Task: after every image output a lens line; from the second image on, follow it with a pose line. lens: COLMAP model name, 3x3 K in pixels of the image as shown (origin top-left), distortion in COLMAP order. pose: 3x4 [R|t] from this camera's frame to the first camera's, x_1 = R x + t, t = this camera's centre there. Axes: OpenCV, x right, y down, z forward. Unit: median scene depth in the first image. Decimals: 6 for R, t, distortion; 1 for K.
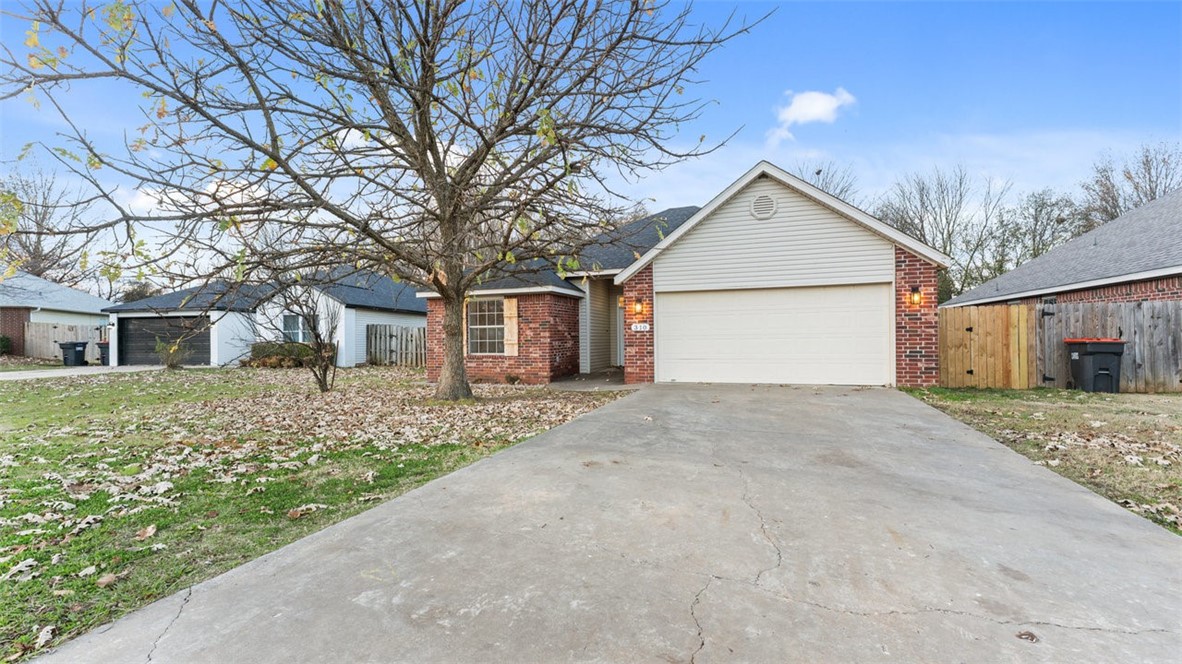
lens RADIAL K [[530.9, 0, 623.0], [0, 530.9, 326.9], [0, 0, 1]] dist [-0.009611, 0.002628]
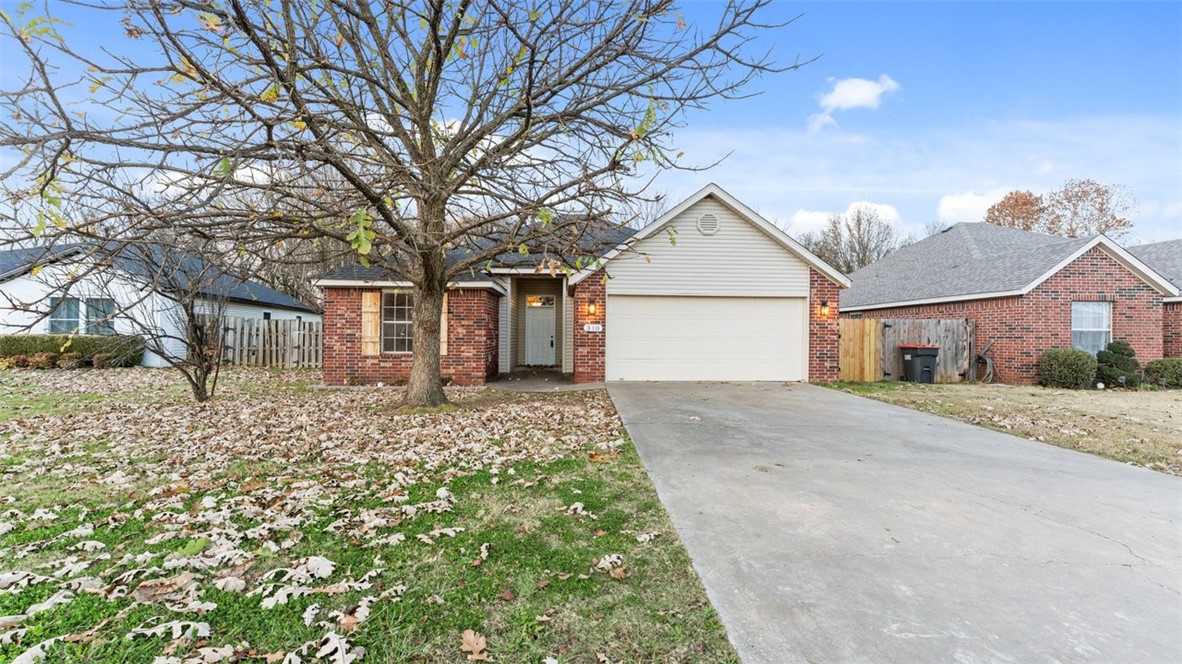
lens RADIAL K [[486.0, 0, 623.8], [0, 486.0, 326.6], [0, 0, 1]] dist [-0.007488, 0.001521]
pose [[0.920410, 0.026877, 0.390030, -0.310316], [-0.026698, 0.999626, -0.005880, 0.002182], [-0.390042, -0.005001, 0.920784, 0.125787]]
